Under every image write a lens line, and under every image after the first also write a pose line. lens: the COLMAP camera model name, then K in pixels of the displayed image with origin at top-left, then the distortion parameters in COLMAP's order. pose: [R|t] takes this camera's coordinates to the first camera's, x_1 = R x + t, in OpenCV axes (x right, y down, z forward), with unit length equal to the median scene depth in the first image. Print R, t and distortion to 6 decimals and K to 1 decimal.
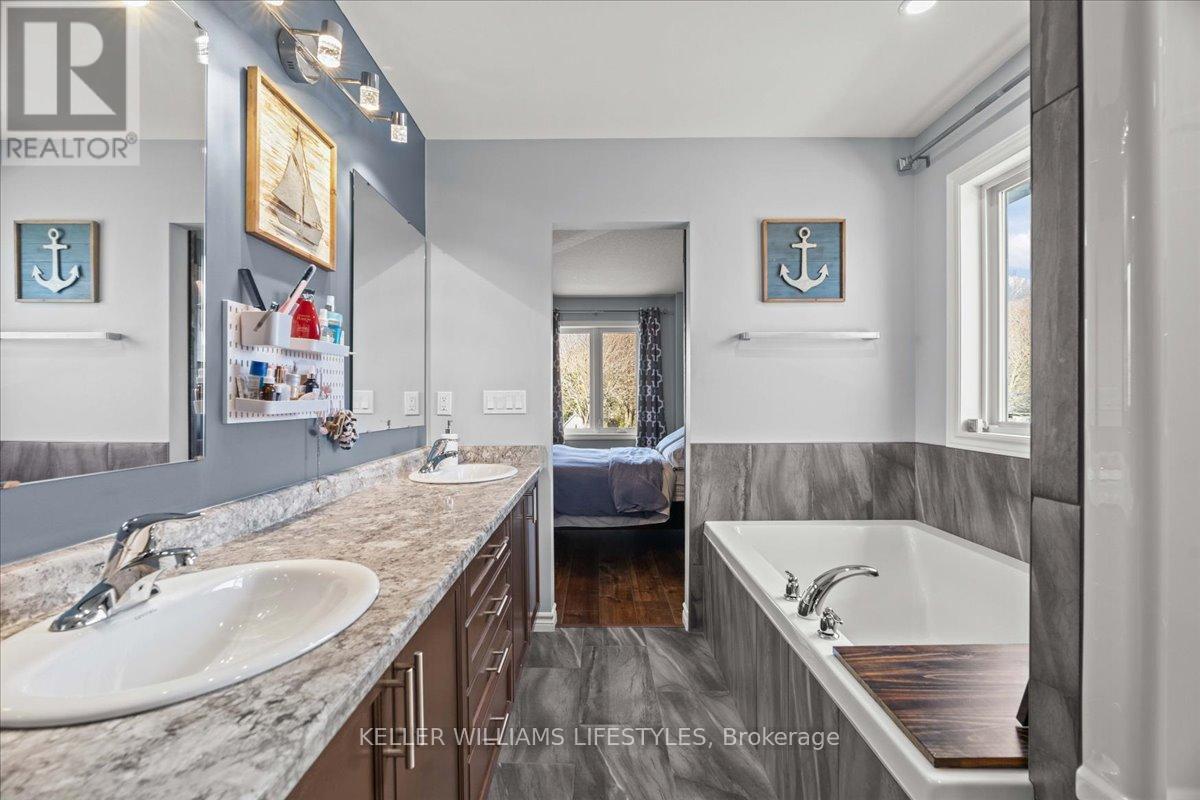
lens RADIAL K [[546.3, 0, 598.3], [0, 546.3, 396.6], [0, 0, 1]] dist [-0.000866, 0.006962]
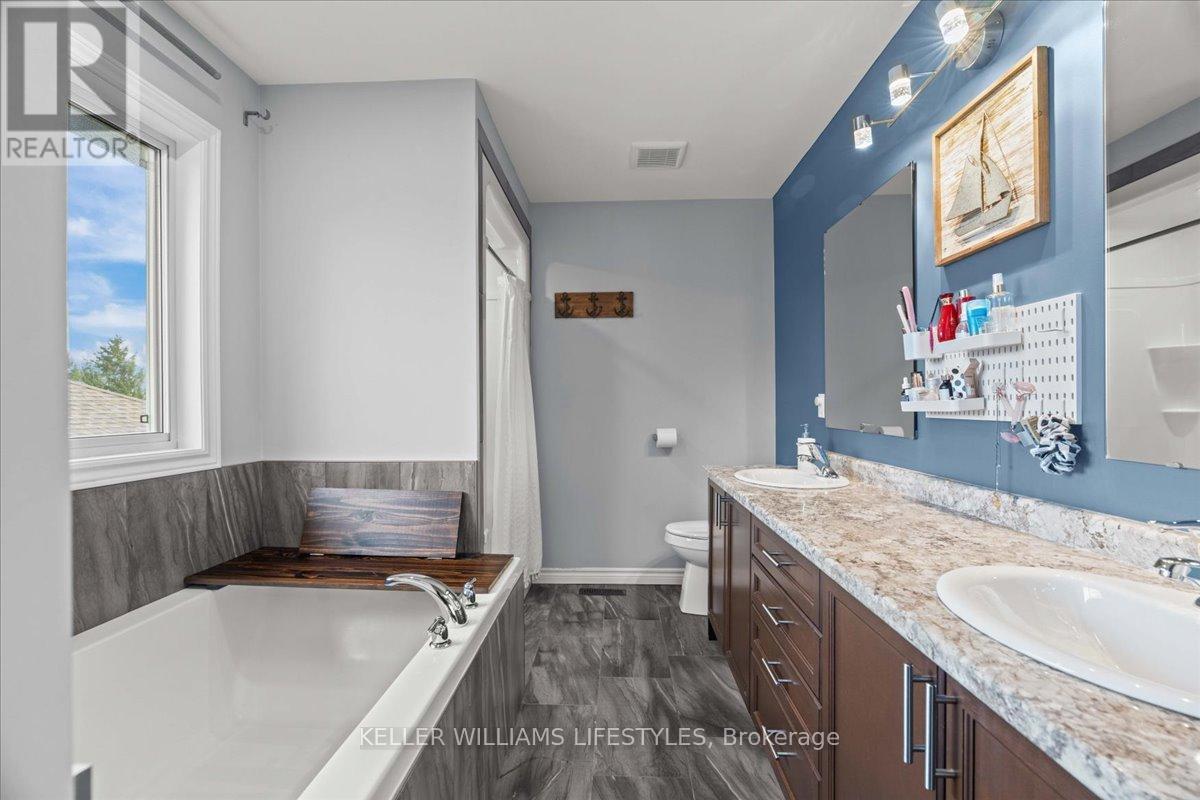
lens RADIAL K [[546.3, 0, 598.3], [0, 546.3, 396.6], [0, 0, 1]] dist [-0.000866, 0.006962]
pose [[-0.999408, 0.001691, 0.034356, 0.220914], [0.001162, 0.999880, -0.015418, 0.012290], [-0.034378, -0.015369, -0.999291, 2.347626]]
